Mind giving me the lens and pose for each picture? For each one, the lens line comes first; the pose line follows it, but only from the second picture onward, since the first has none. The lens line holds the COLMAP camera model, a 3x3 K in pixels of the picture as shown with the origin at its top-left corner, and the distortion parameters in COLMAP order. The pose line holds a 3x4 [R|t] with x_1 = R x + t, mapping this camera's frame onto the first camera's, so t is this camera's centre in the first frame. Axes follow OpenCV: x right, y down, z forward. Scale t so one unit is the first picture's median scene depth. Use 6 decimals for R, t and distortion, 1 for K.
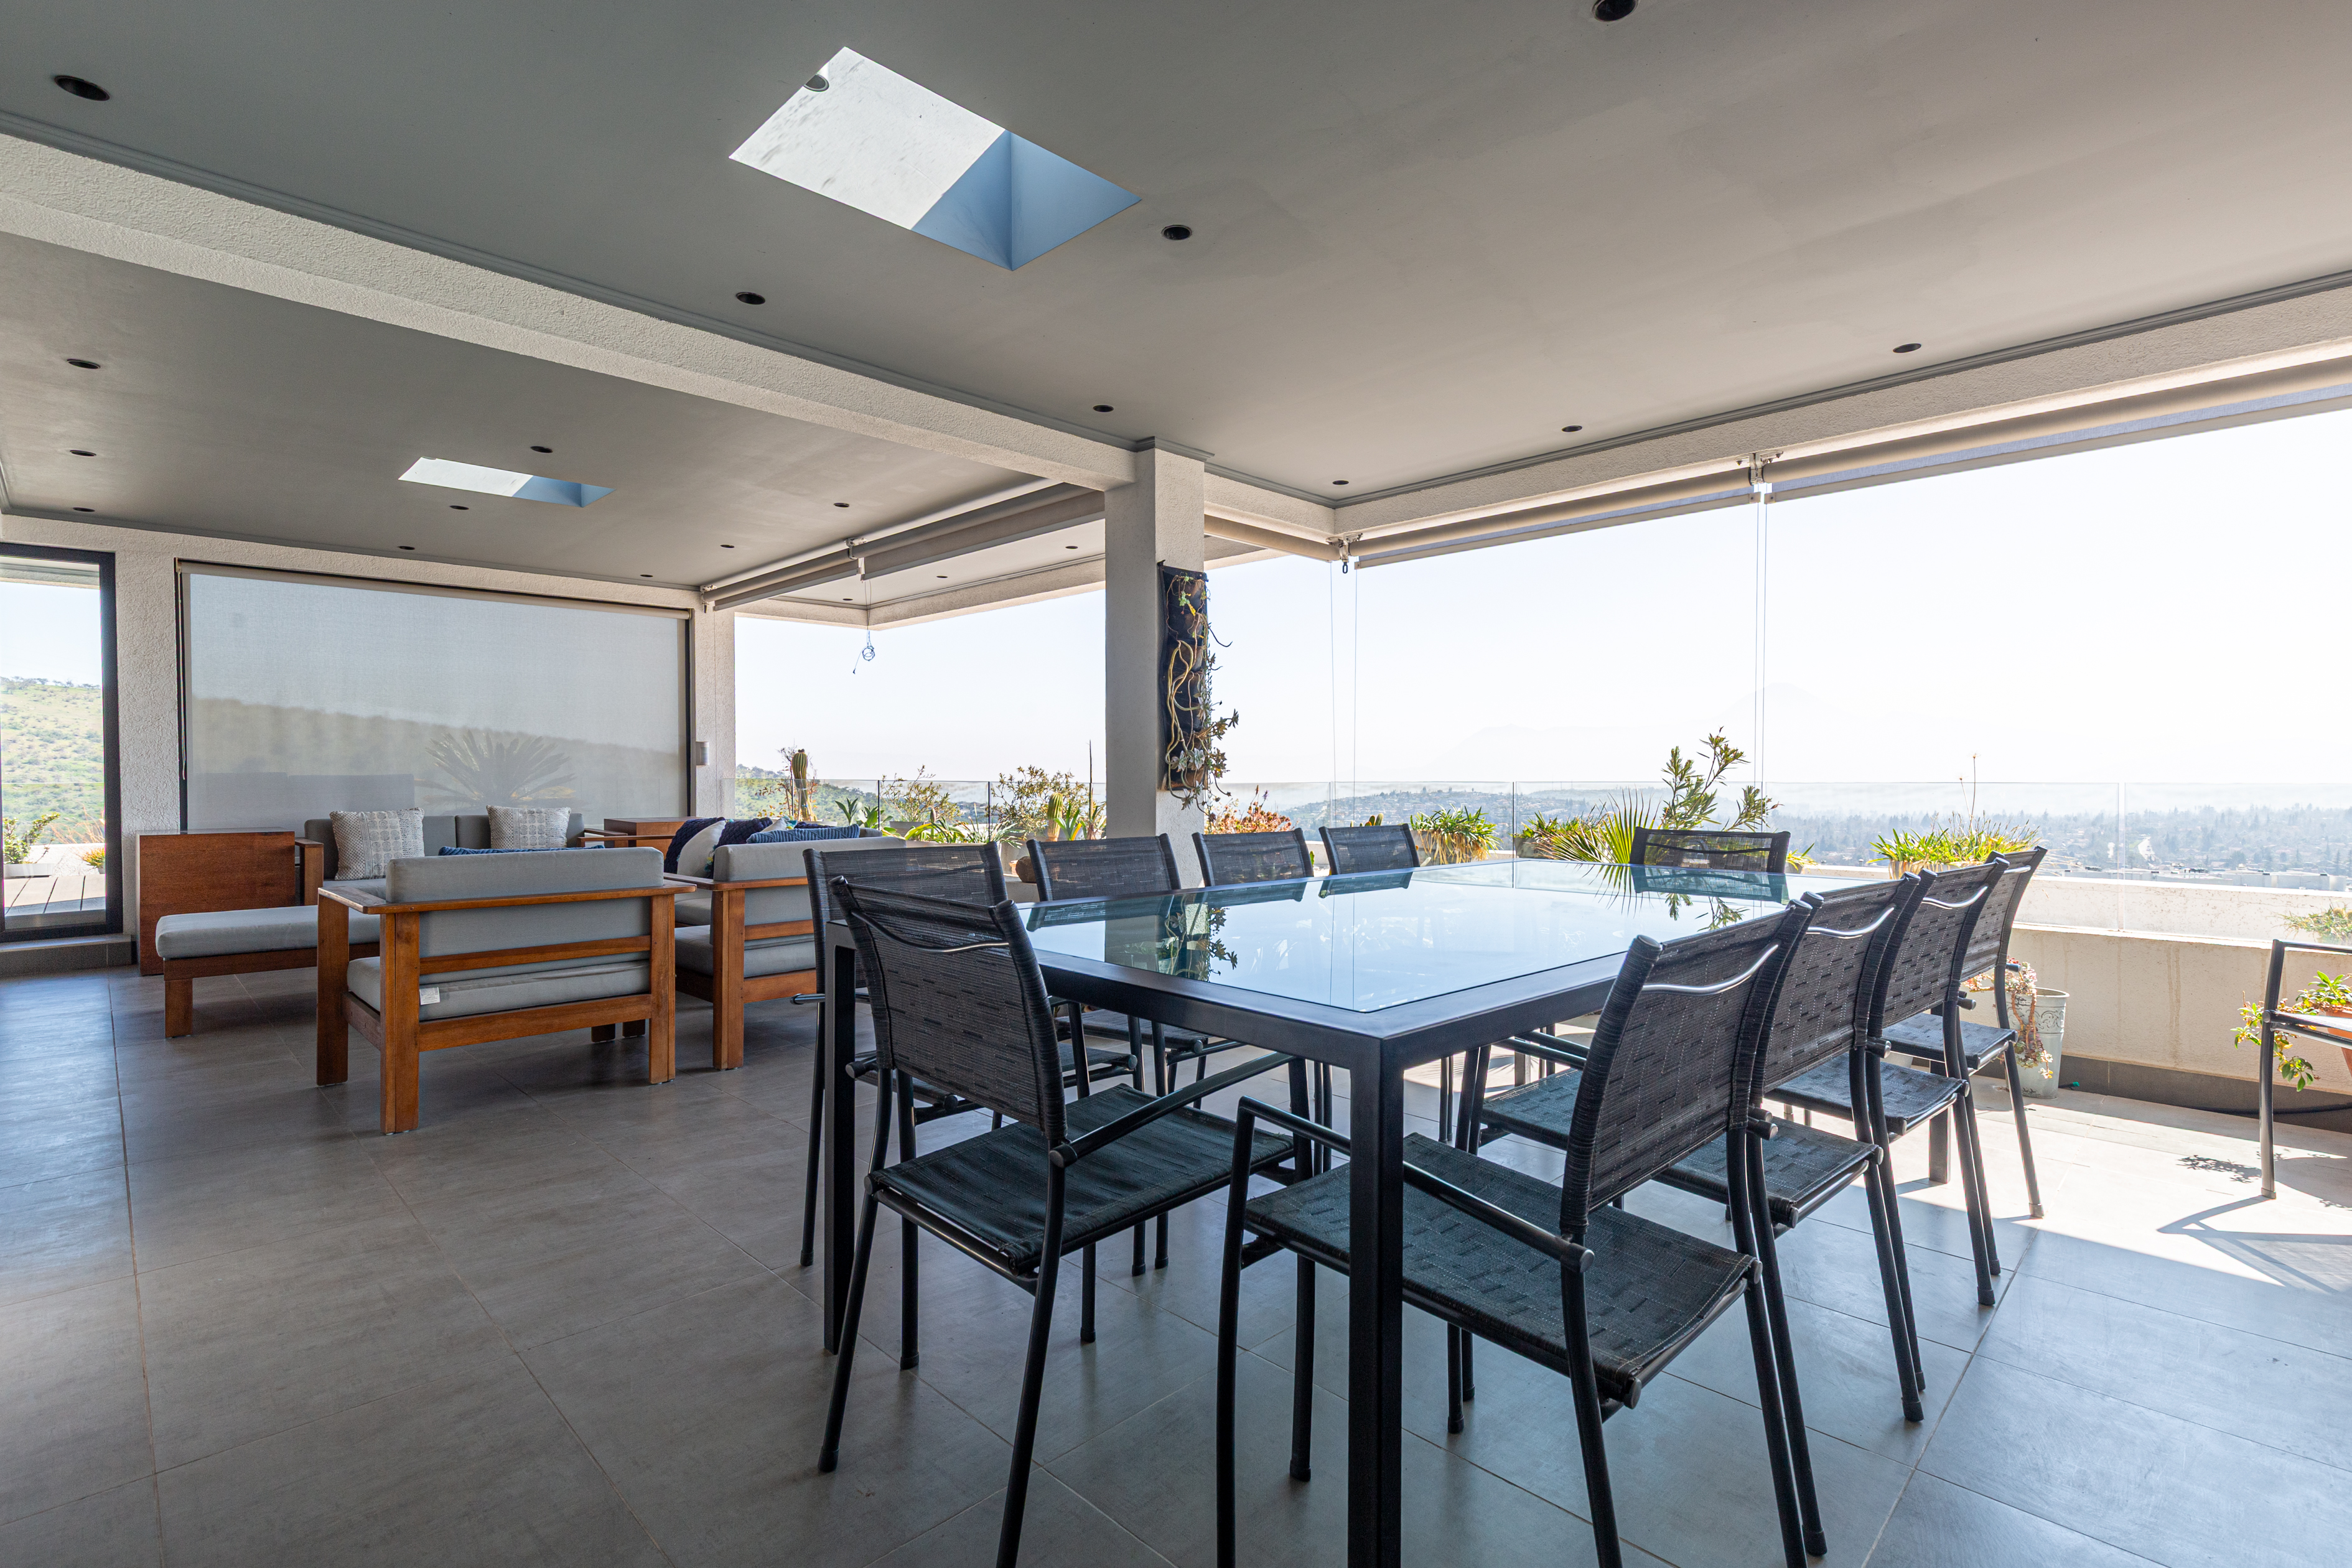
lens RADIAL K [[1079.8, 0, 1154.7], [0, 1079.8, 778.8], [0, 0, 1]] dist [0.006586, -0.000449]
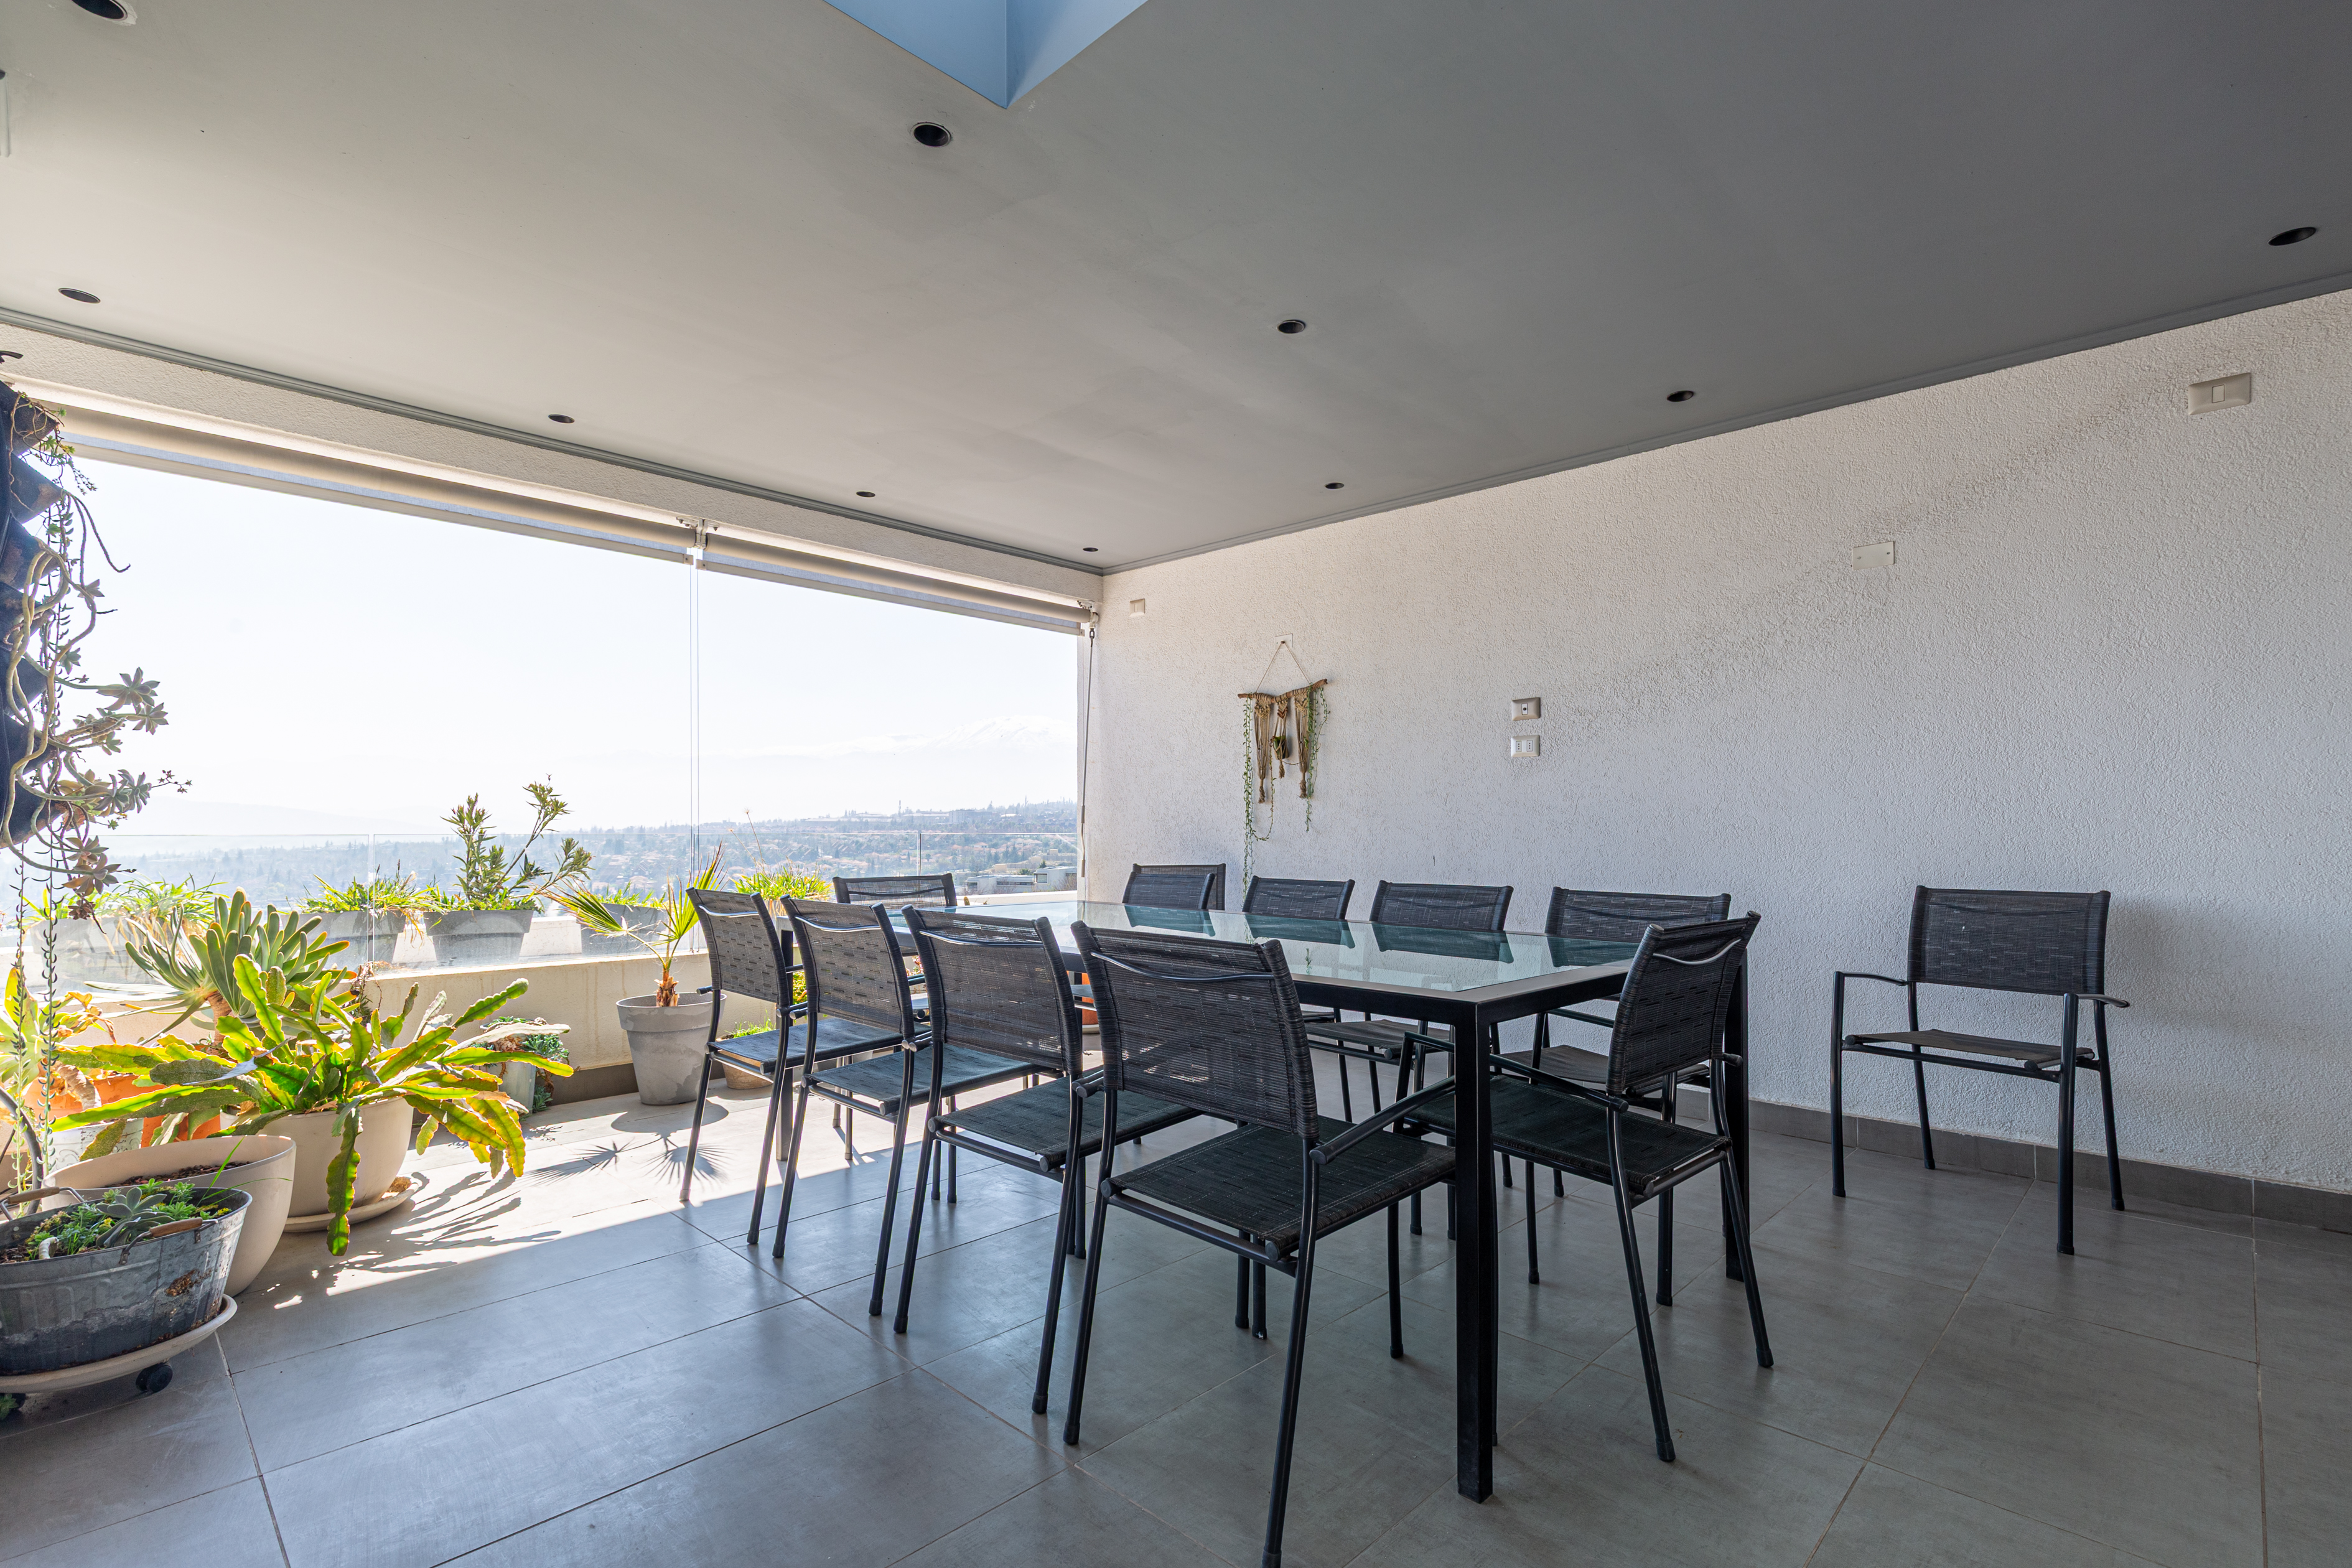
lens RADIAL K [[1095.6, 0, 1184.1], [0, 1095.6, 825.1], [0, 0, 1]] dist [0.010662, 0.000272]
pose [[-0.030453, 0.000978, 0.999536, -0.446742], [-0.009117, 0.999958, -0.001256, -0.008607], [-0.999495, -0.009151, -0.030442, 0.491751]]
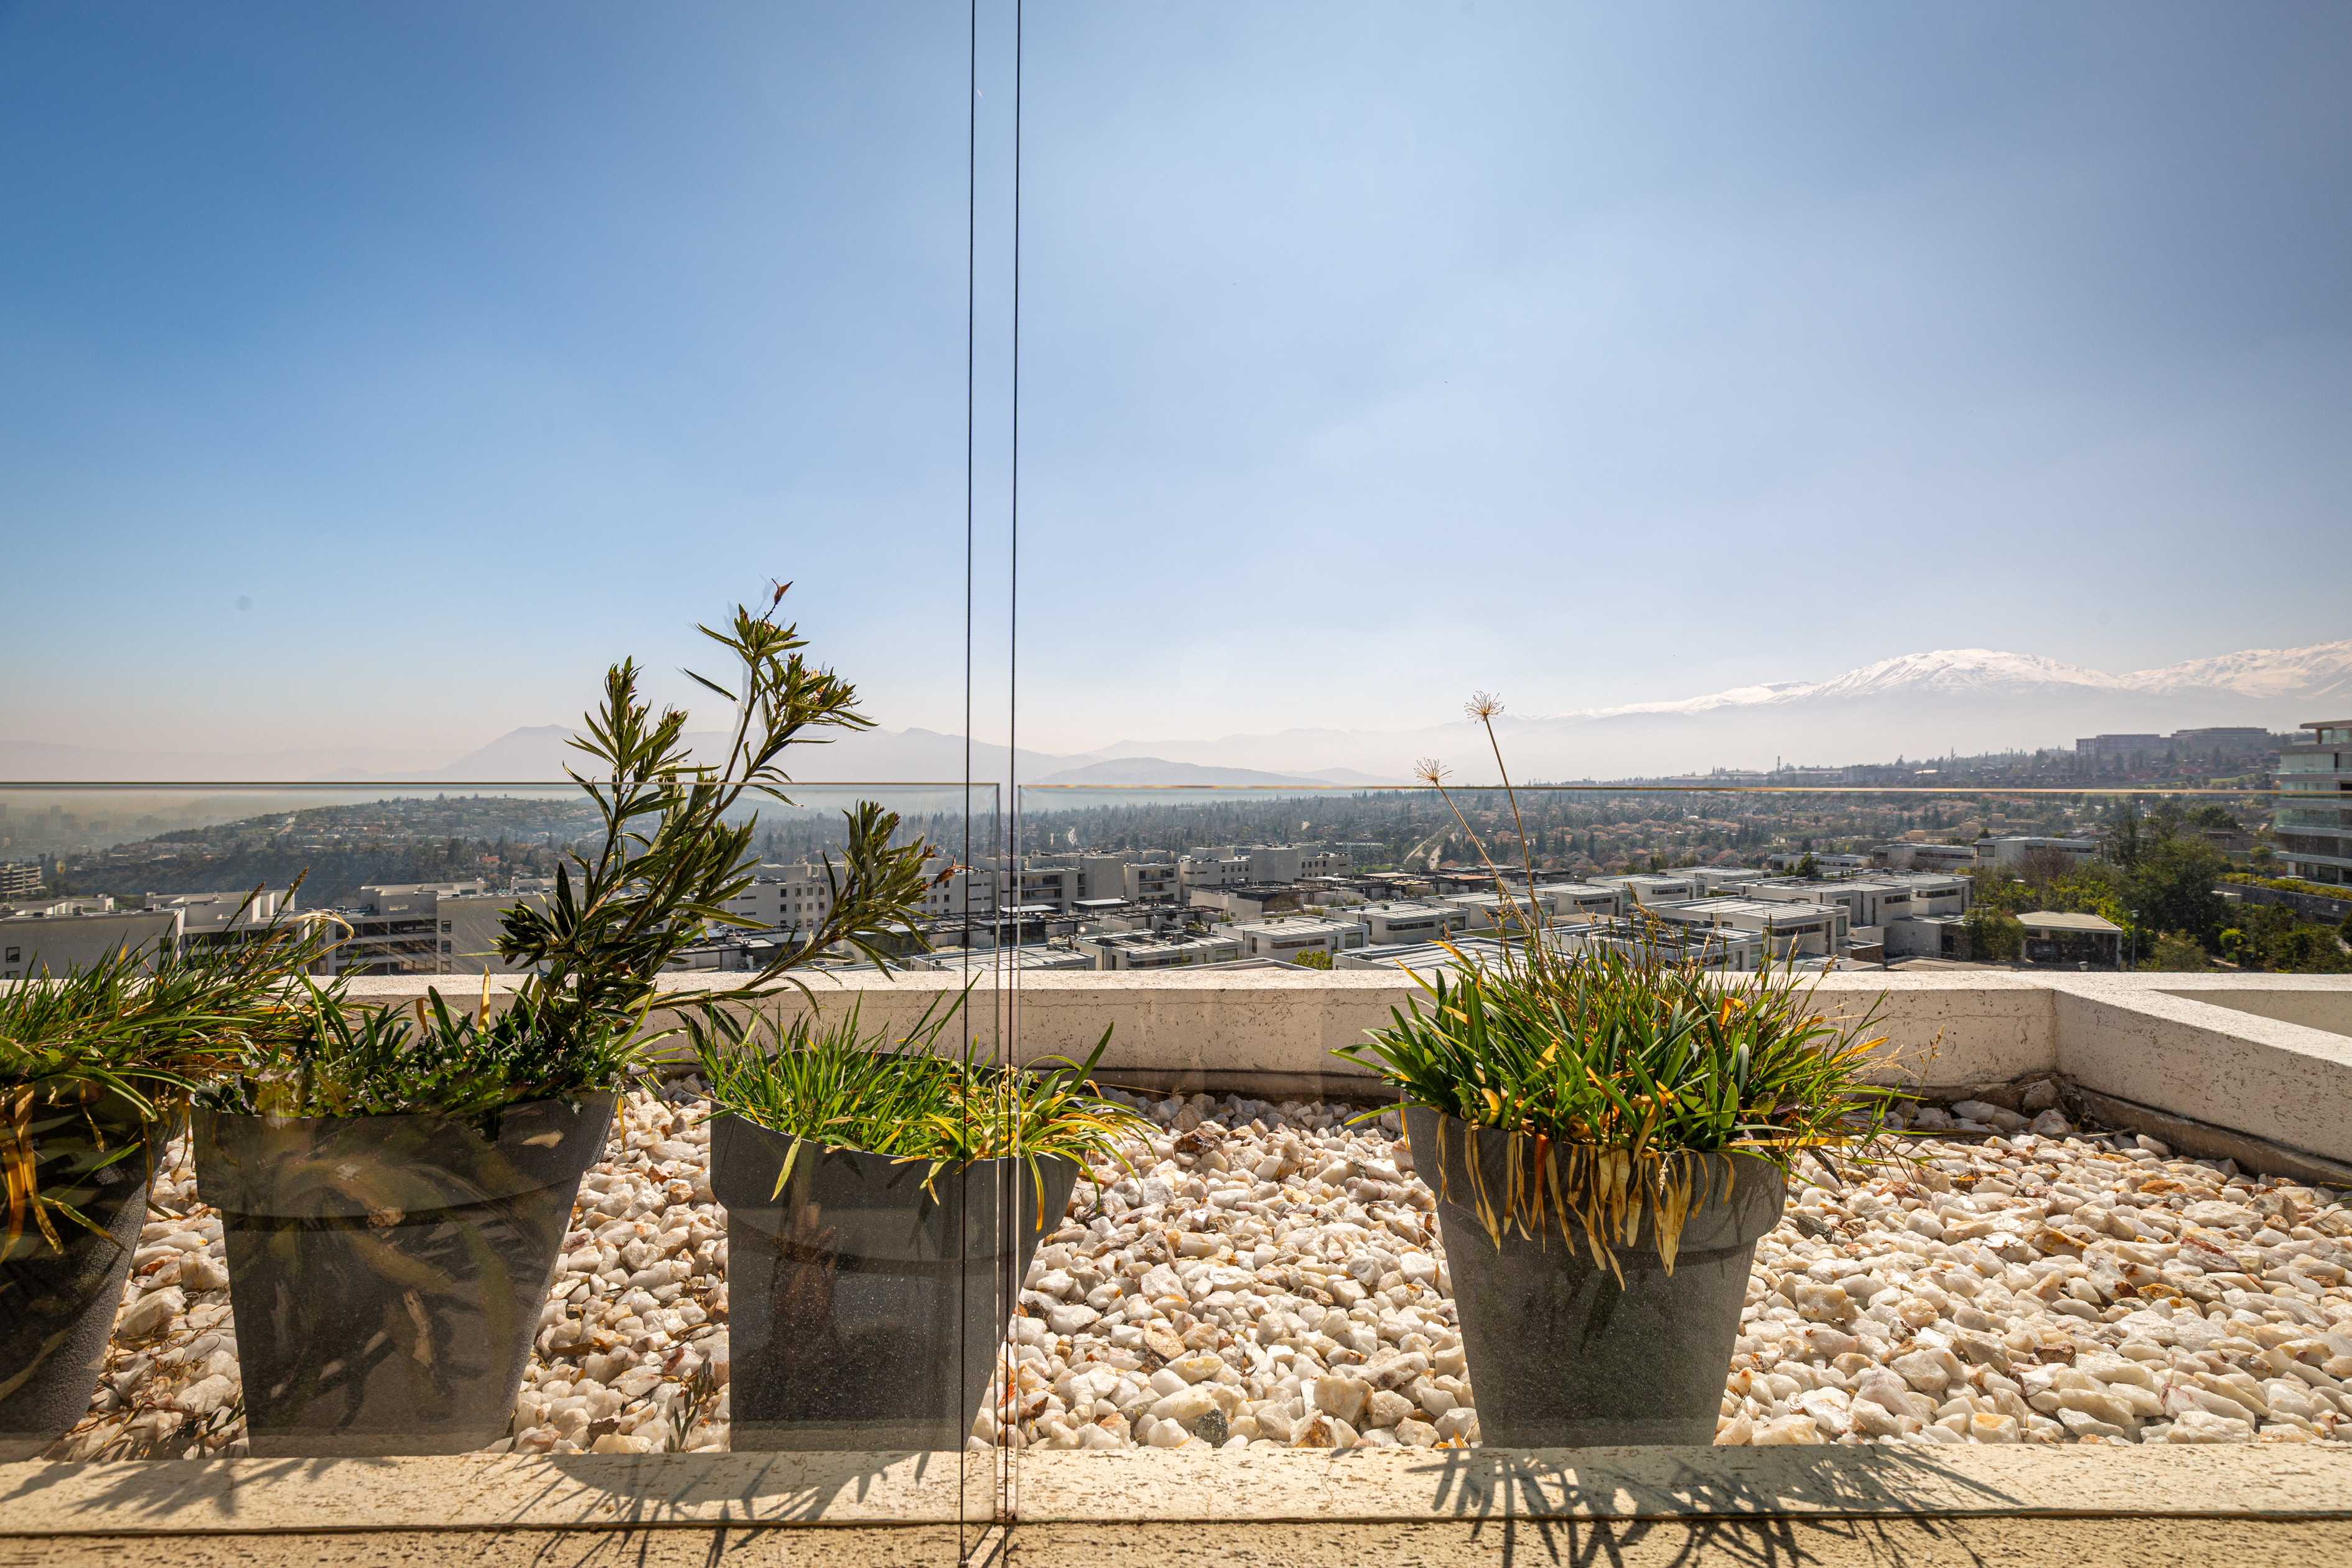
lens RADIAL K [[1079.8, 0, 1154.7], [0, 1079.8, 778.8], [0, 0, 1]] dist [0.006586, -0.000449]
pose [[0.678237, 0.004163, 0.734832, 0.402603], [-0.007776, 0.999969, 0.001511, -0.001432], [-0.734802, -0.006739, 0.678248, 0.773310]]
